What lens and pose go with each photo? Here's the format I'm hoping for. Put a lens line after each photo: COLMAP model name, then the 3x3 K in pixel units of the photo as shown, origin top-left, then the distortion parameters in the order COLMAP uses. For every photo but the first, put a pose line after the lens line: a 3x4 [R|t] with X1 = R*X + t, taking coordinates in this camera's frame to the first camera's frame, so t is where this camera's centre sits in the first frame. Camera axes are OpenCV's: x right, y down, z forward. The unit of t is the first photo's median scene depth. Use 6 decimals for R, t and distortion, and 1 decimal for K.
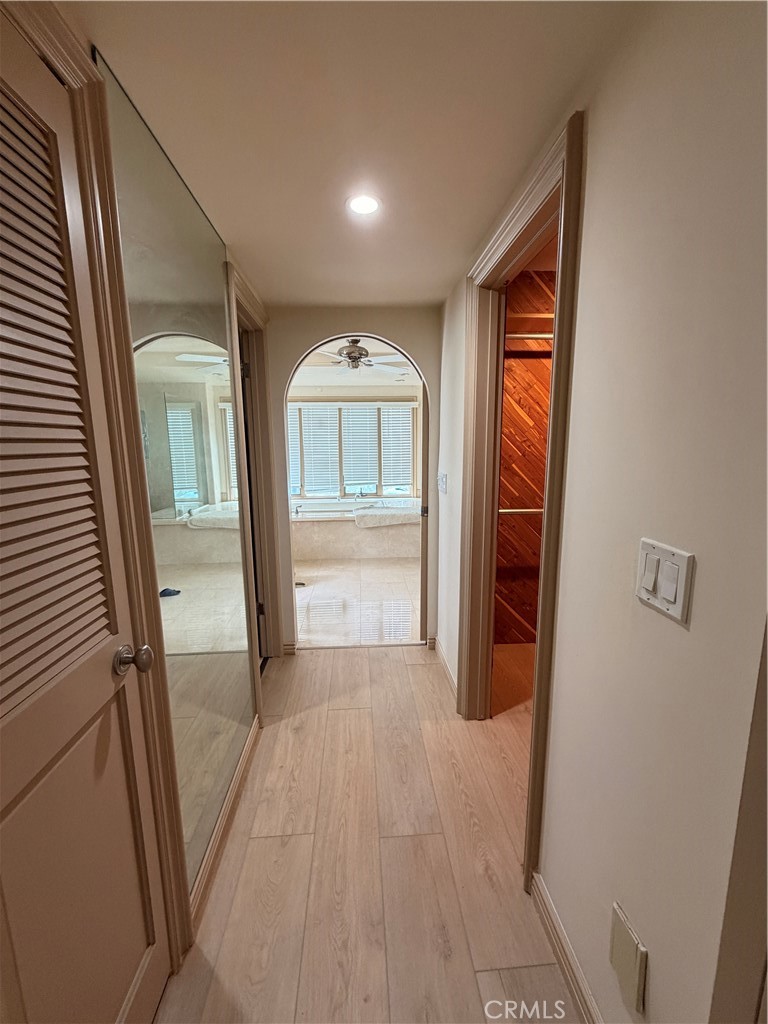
lens RADIAL K [[408.3, 0, 385.5], [0, 408.3, 507.7], [0, 0, 1]] dist [0.001140, 0.000110]
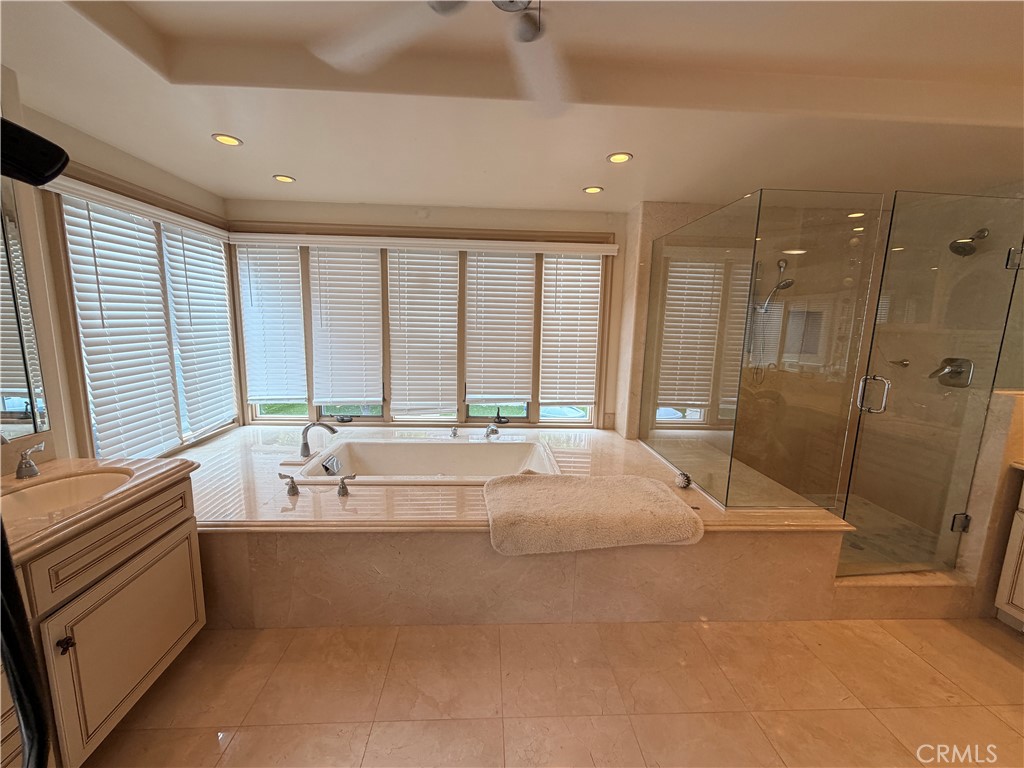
lens RADIAL K [[408.3, 0, 506.3], [0, 408.3, 385.9], [0, 0, 1]] dist [0.001140, 0.000110]
pose [[0.999434, 0.031157, -0.012692, -0.043871], [-0.031230, 0.999496, -0.005638, -0.073656], [0.012509, 0.006032, 0.999904, 0.476933]]
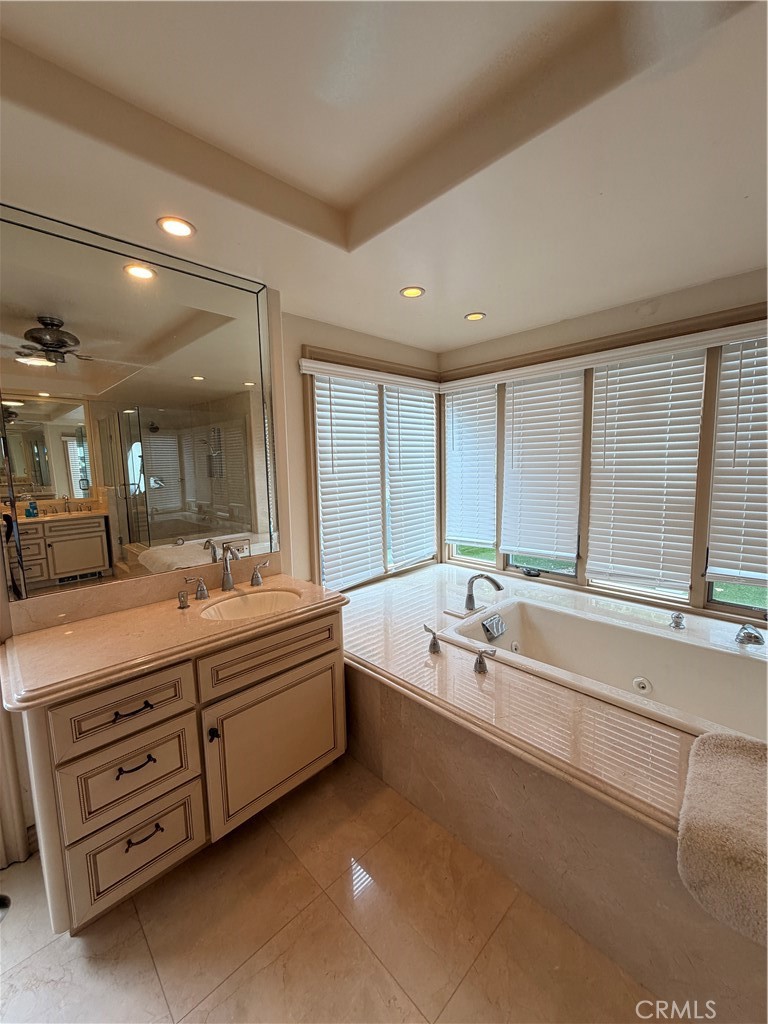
lens RADIAL K [[408.3, 0, 383.6], [0, 408.3, 507.9], [0, 0, 1]] dist [0.001140, 0.000110]
pose [[0.644884, 0.077129, -0.760379, -0.020755], [-0.105938, 0.994312, 0.011011, -0.087235], [0.756903, 0.073452, 0.649387, 0.570317]]
